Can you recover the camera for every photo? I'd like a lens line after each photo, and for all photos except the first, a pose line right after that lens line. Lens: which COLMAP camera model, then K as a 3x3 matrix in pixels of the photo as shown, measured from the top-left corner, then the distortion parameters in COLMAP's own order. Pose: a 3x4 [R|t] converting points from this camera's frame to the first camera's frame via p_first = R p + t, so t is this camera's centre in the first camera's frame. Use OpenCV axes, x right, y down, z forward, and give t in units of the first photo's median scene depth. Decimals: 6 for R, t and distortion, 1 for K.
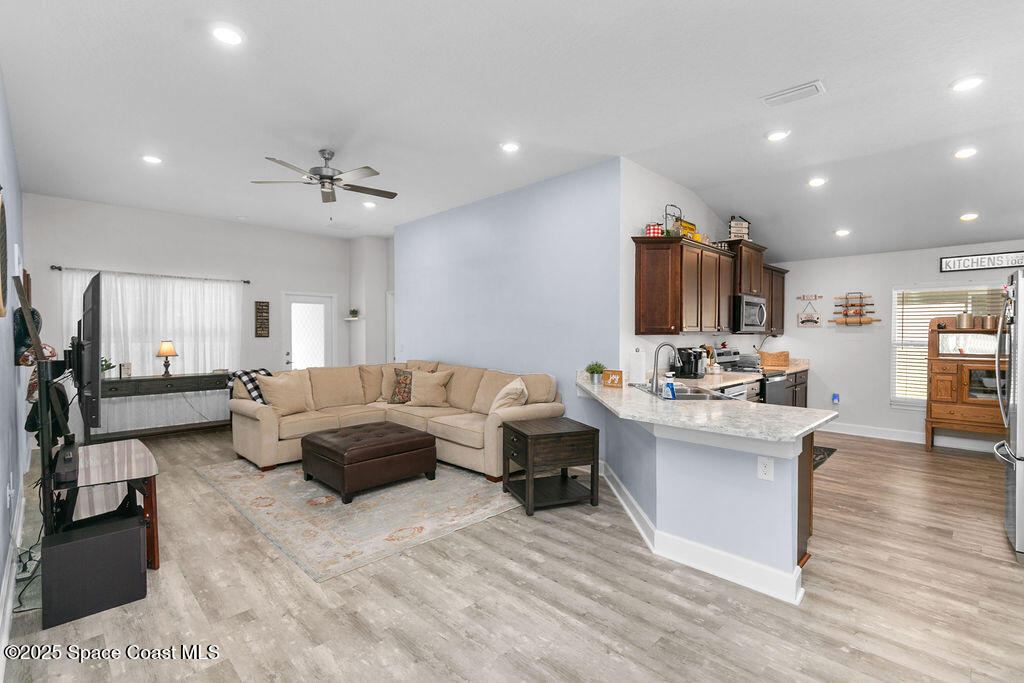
lens RADIAL K [[465.2, 0, 510.2], [0, 465.2, 344.6], [0, 0, 1]] dist [0.012468, -0.000149]
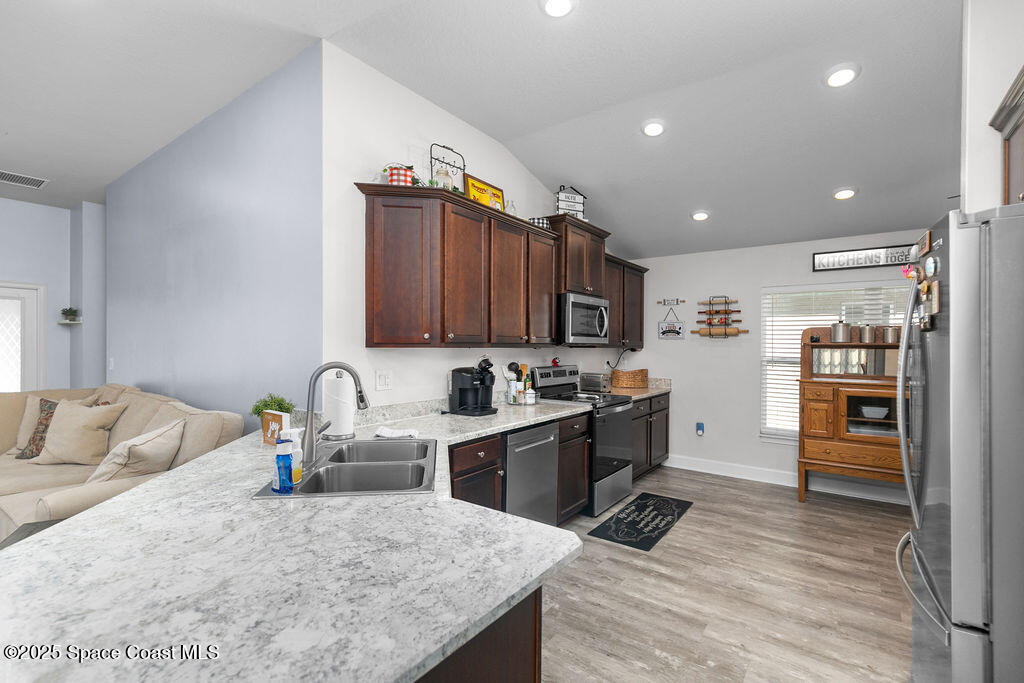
lens RADIAL K [[460.6, 0, 509.2], [0, 460.6, 347.0], [0, 0, 1]] dist [0.012120, -0.000140]
pose [[0.988284, 0.006715, 0.152478, 0.285741], [-0.003481, 0.999764, -0.021465, -0.006975], [-0.152587, 0.020682, 0.988074, 0.303675]]
